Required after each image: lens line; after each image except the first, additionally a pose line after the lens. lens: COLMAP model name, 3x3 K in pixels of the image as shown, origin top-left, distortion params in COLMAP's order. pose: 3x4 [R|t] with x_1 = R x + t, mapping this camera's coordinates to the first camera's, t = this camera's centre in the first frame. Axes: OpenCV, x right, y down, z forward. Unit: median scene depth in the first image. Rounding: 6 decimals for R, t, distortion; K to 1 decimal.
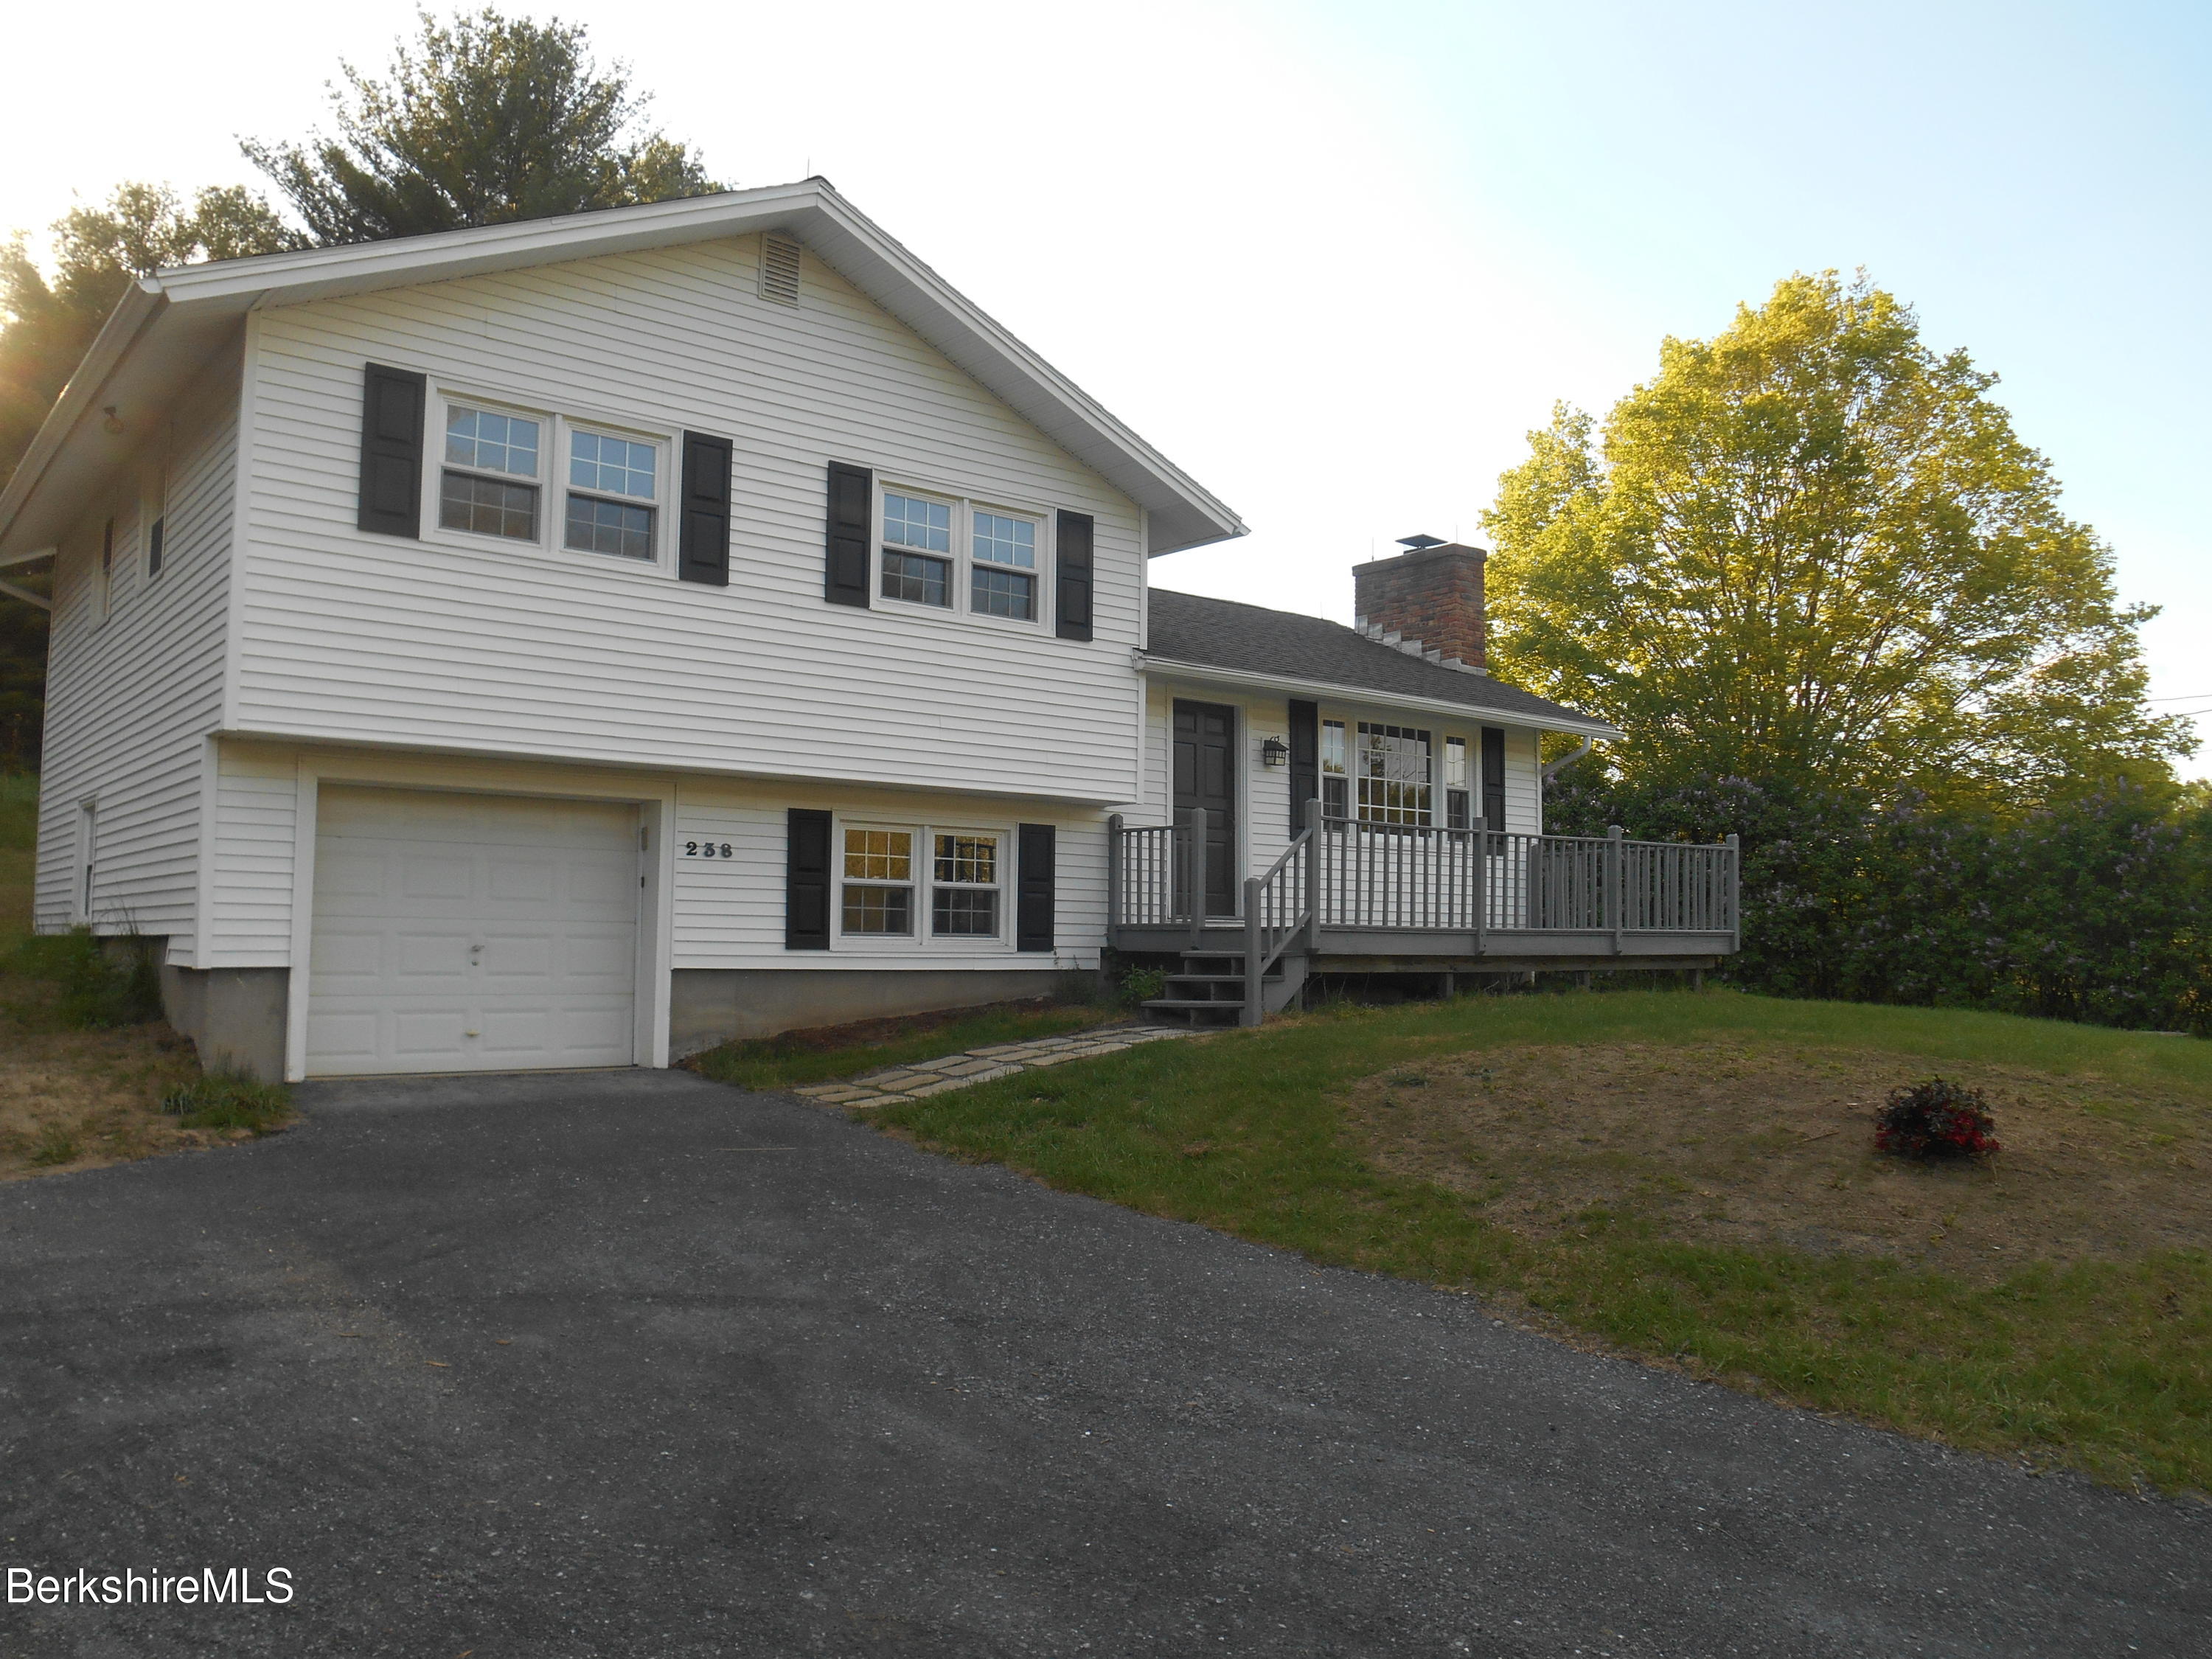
lens RADIAL K [[1714.1, 0, 1106.0], [0, 1714.1, 829.5], [0, 0, 1]] dist [-0.009887, -0.005770]
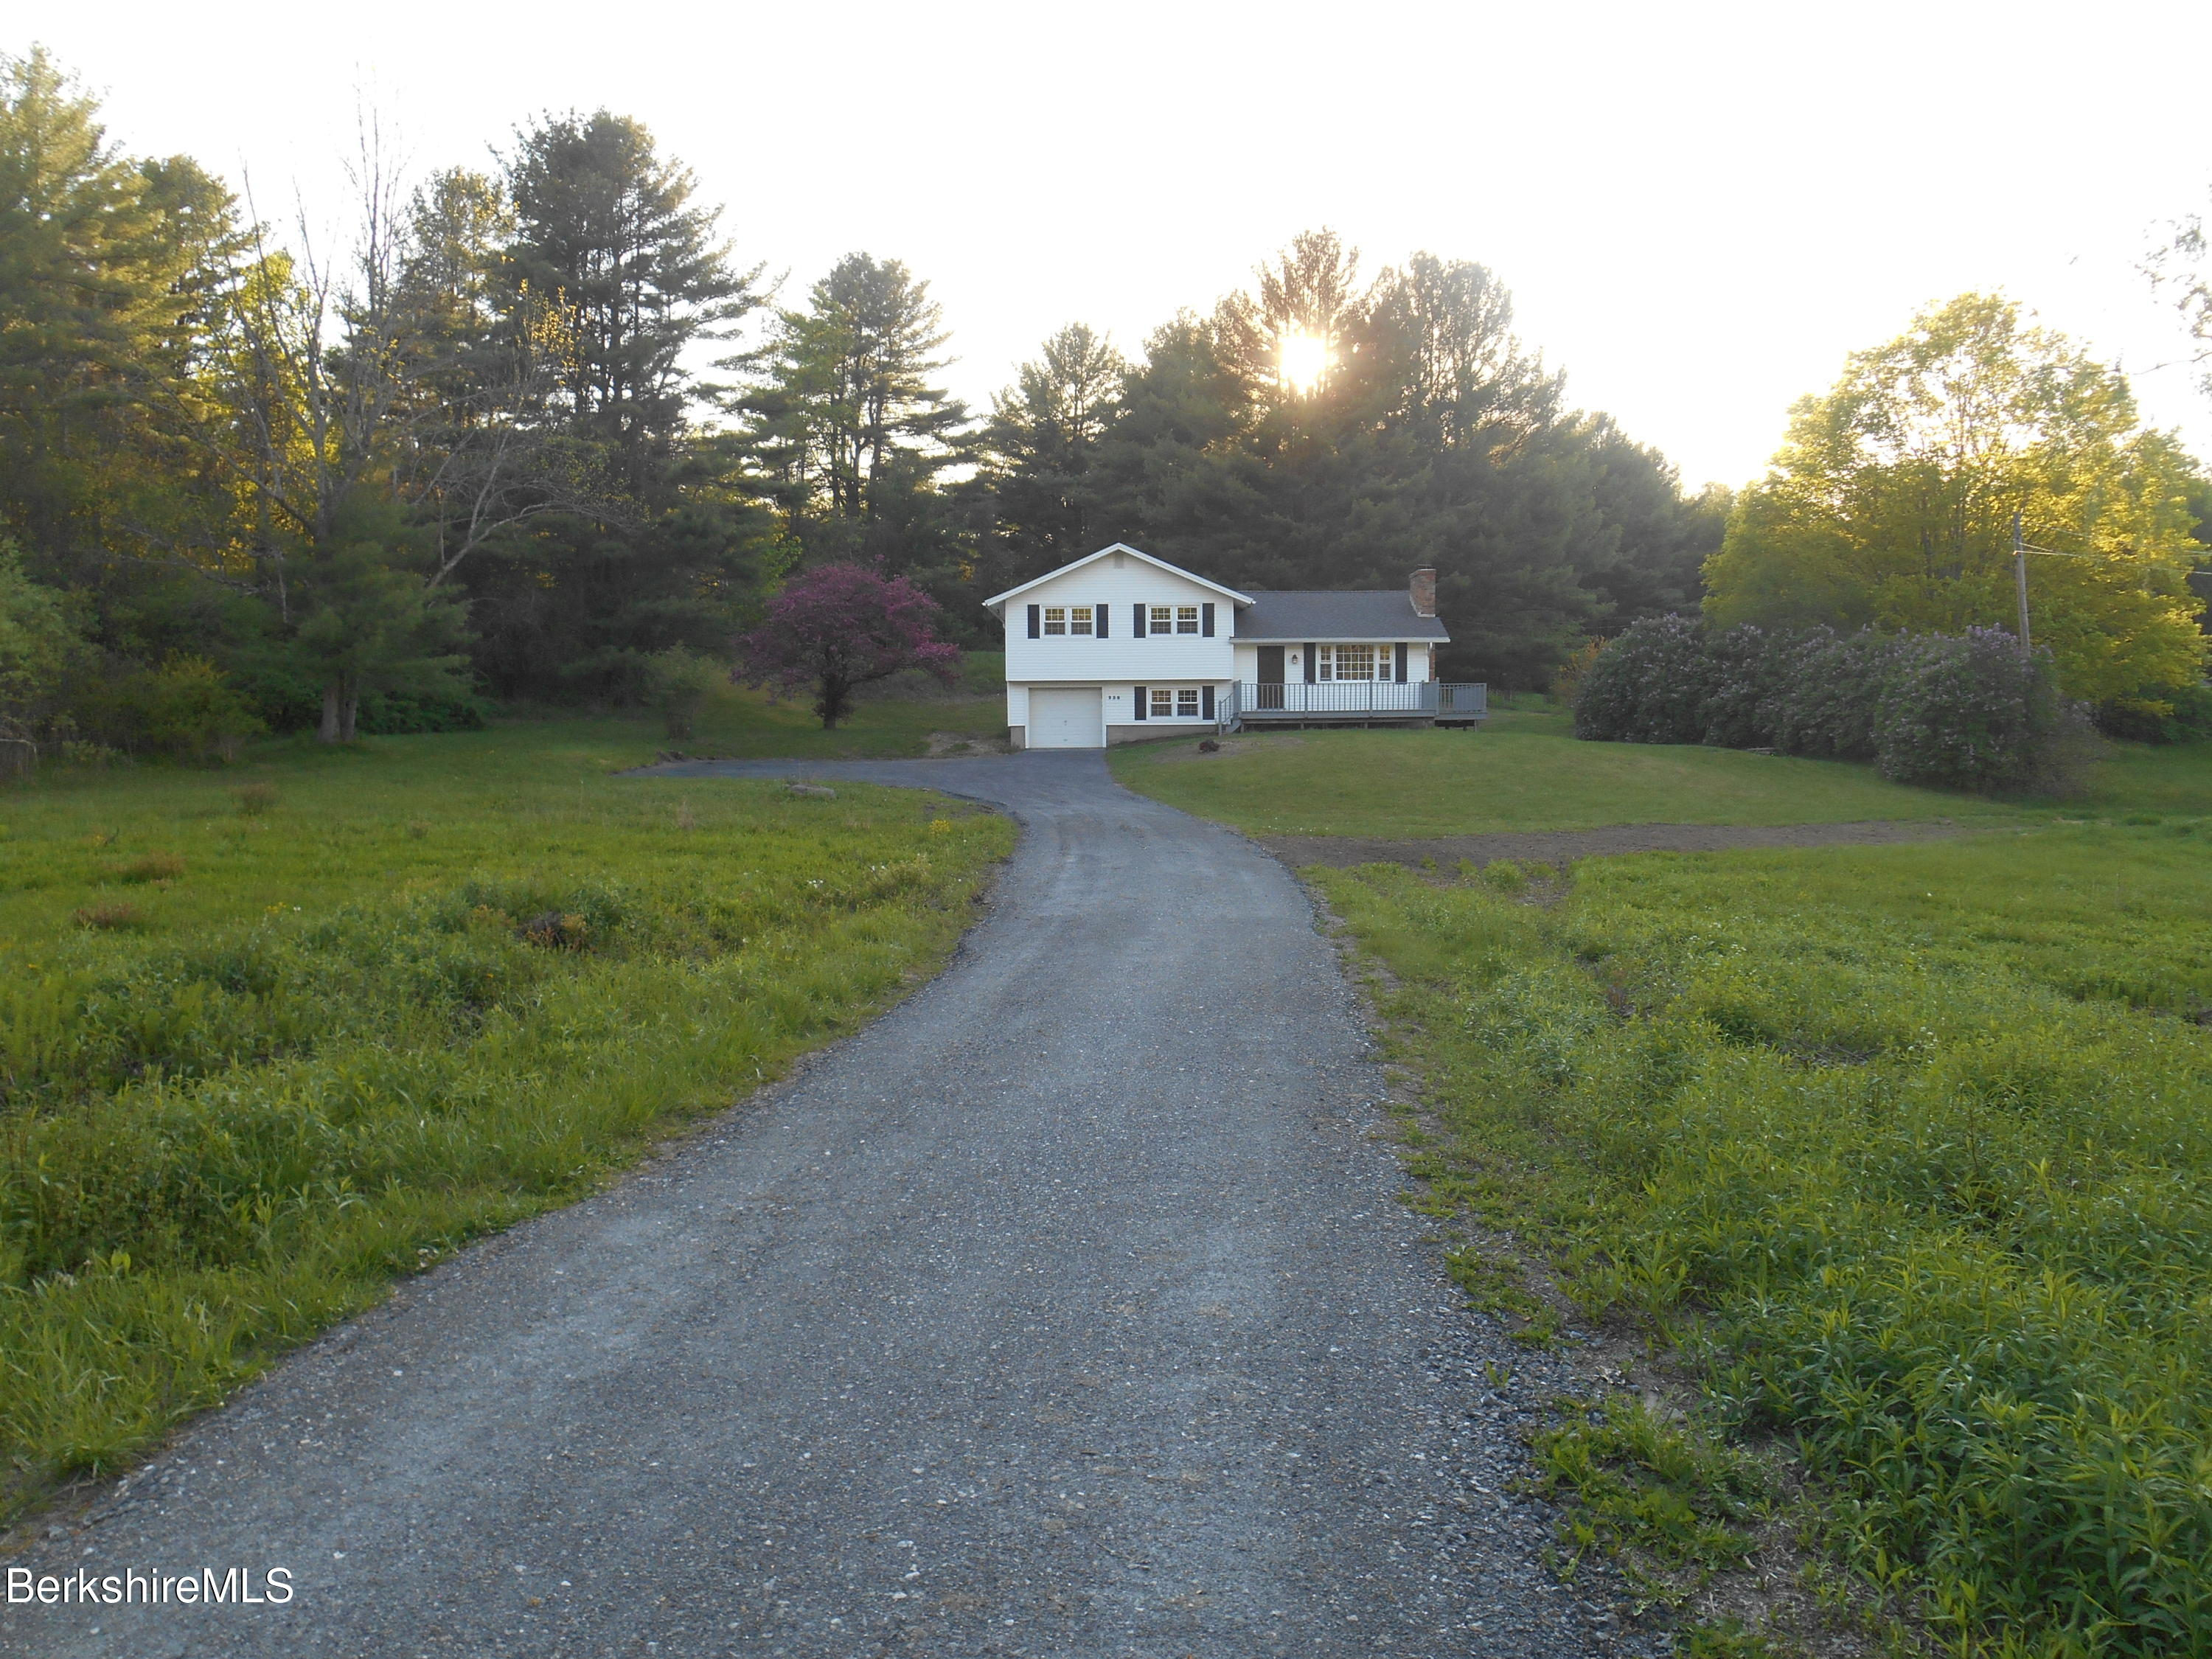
lens RADIAL K [[1714.1, 0, 1106.0], [0, 1714.1, 829.5], [0, 0, 1]] dist [-0.009887, -0.005770]
pose [[0.774322, 0.018997, -0.632507, 2.365488], [0.060014, 0.992839, 0.103290, -0.100369], [0.629940, -0.117939, 0.767637, -2.247351]]
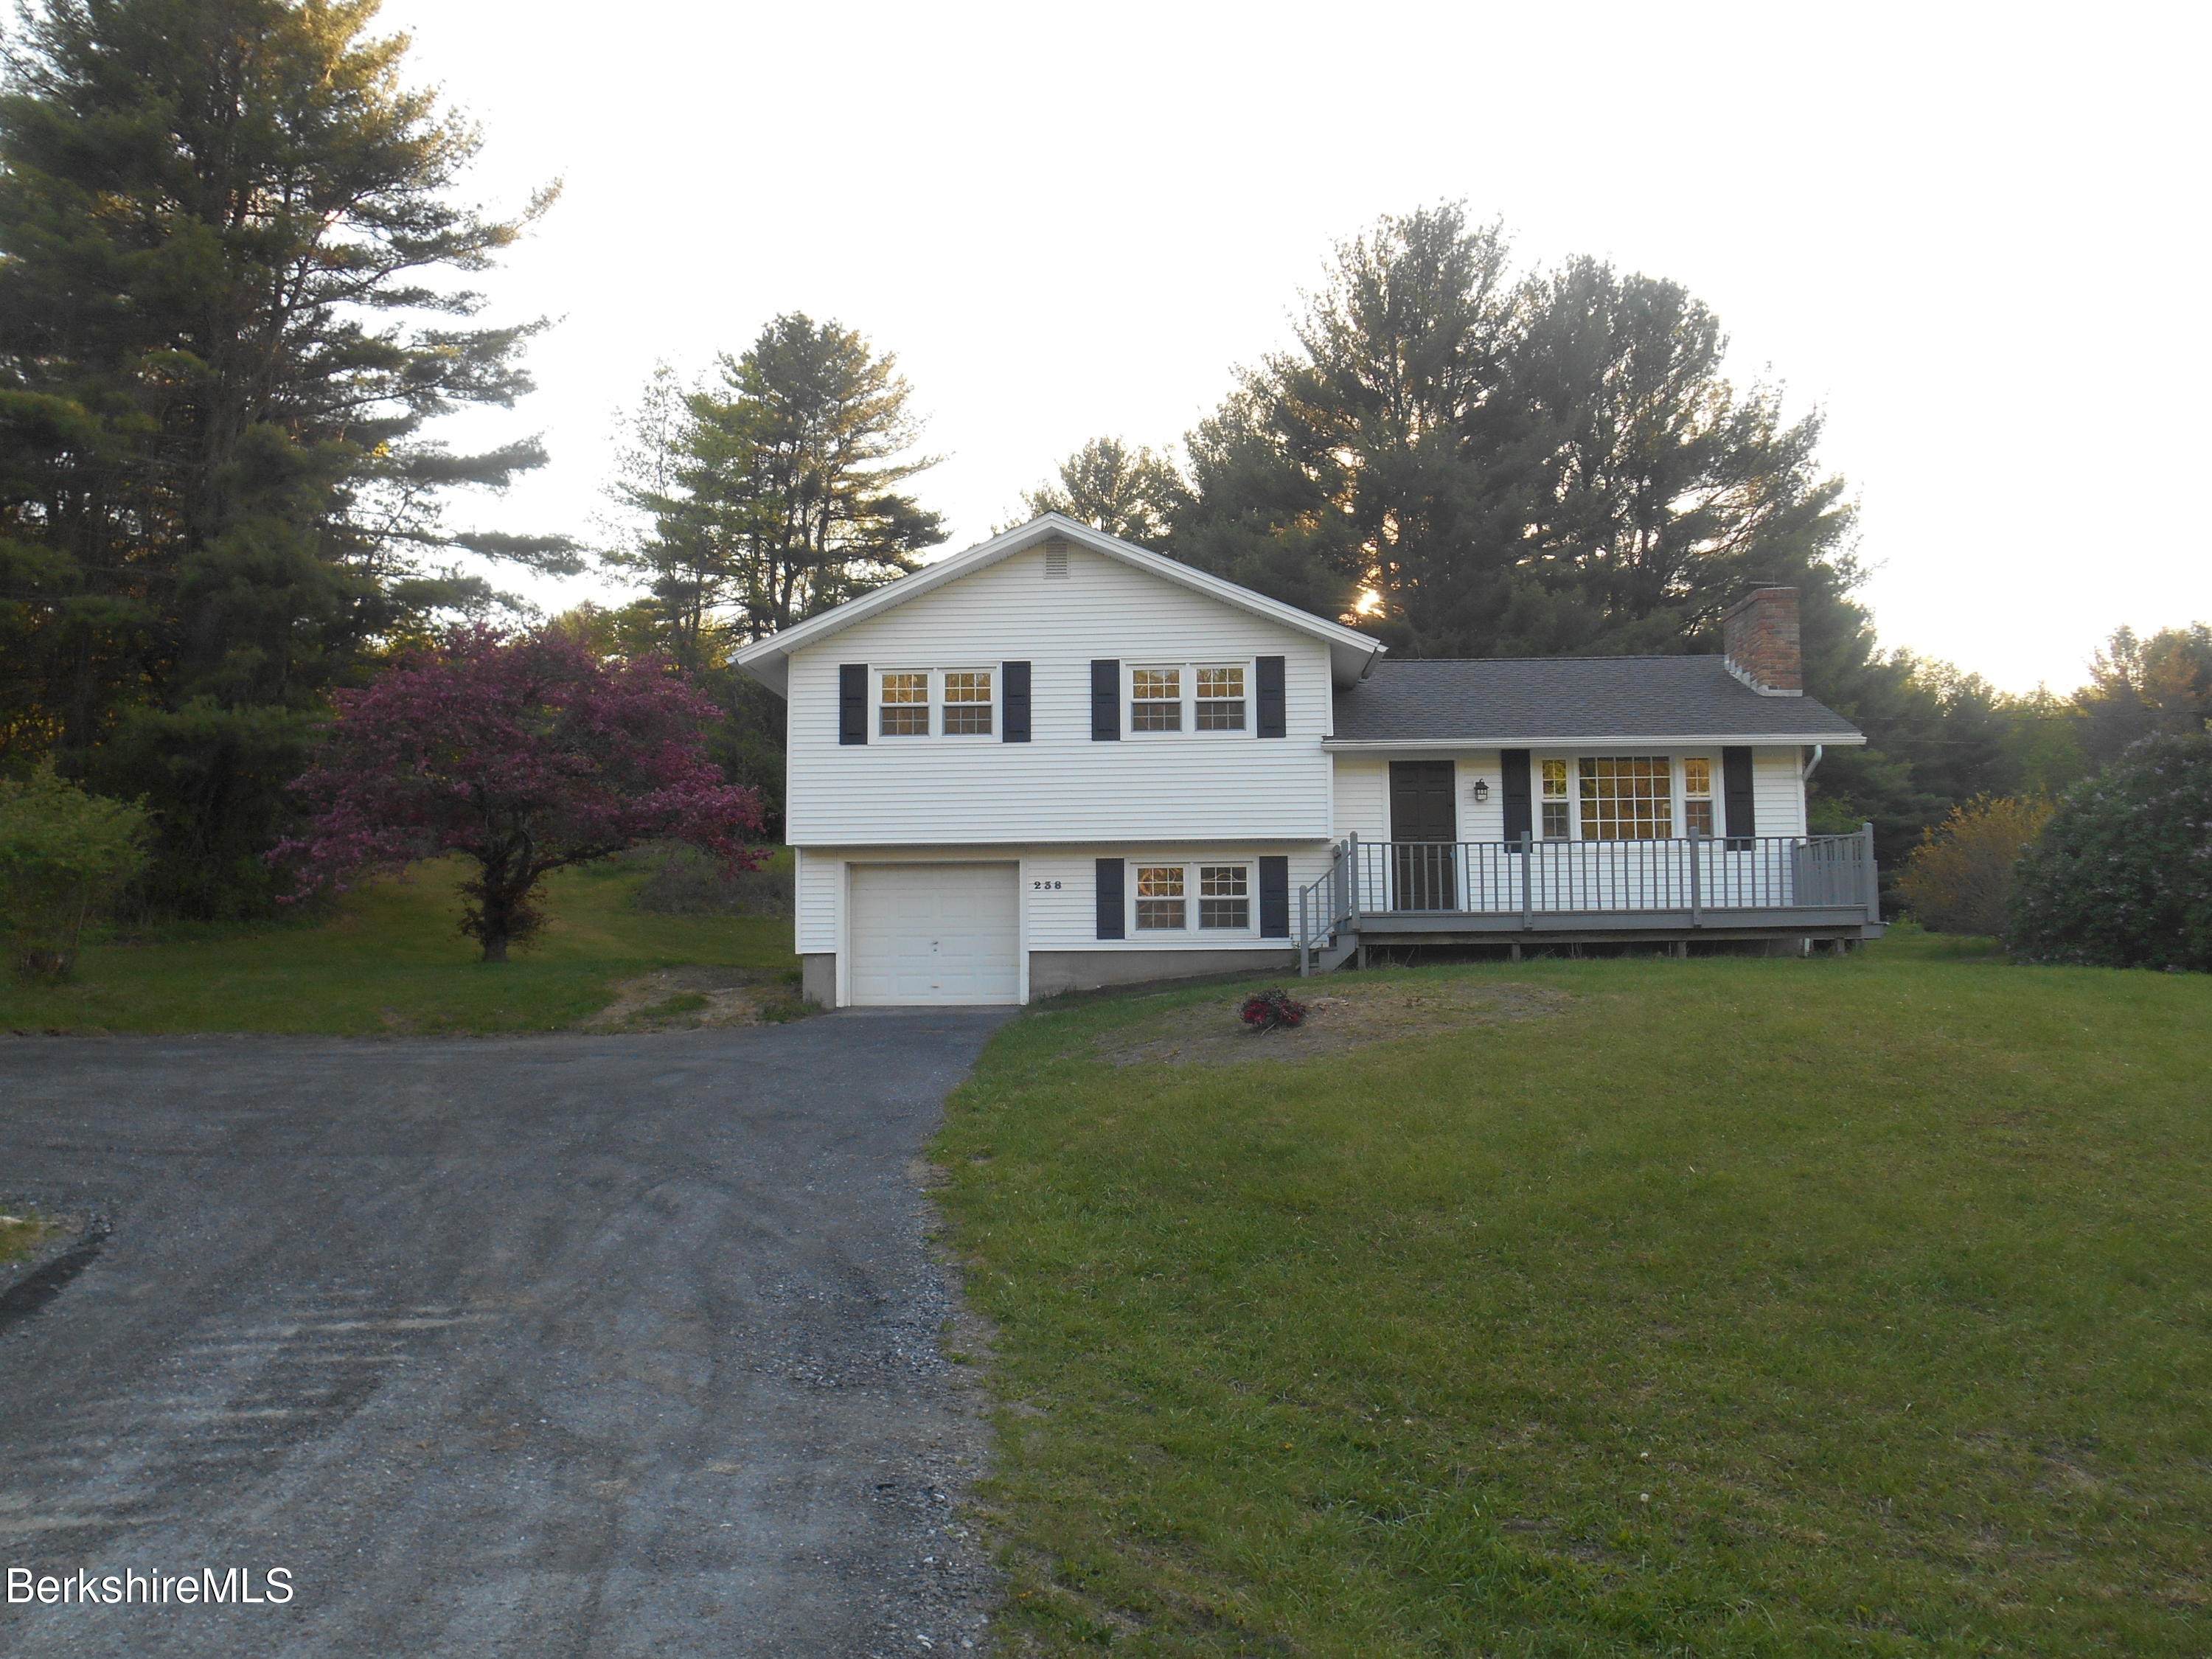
lens RADIAL K [[1714.1, 0, 1106.0], [0, 1714.1, 829.5], [0, 0, 1]] dist [-0.009887, -0.005770]
pose [[0.746380, -0.071875, -0.661627, 0.963856], [0.063829, 0.997299, -0.036334, 0.021827], [0.662452, -0.015112, 0.748952, -0.295904]]
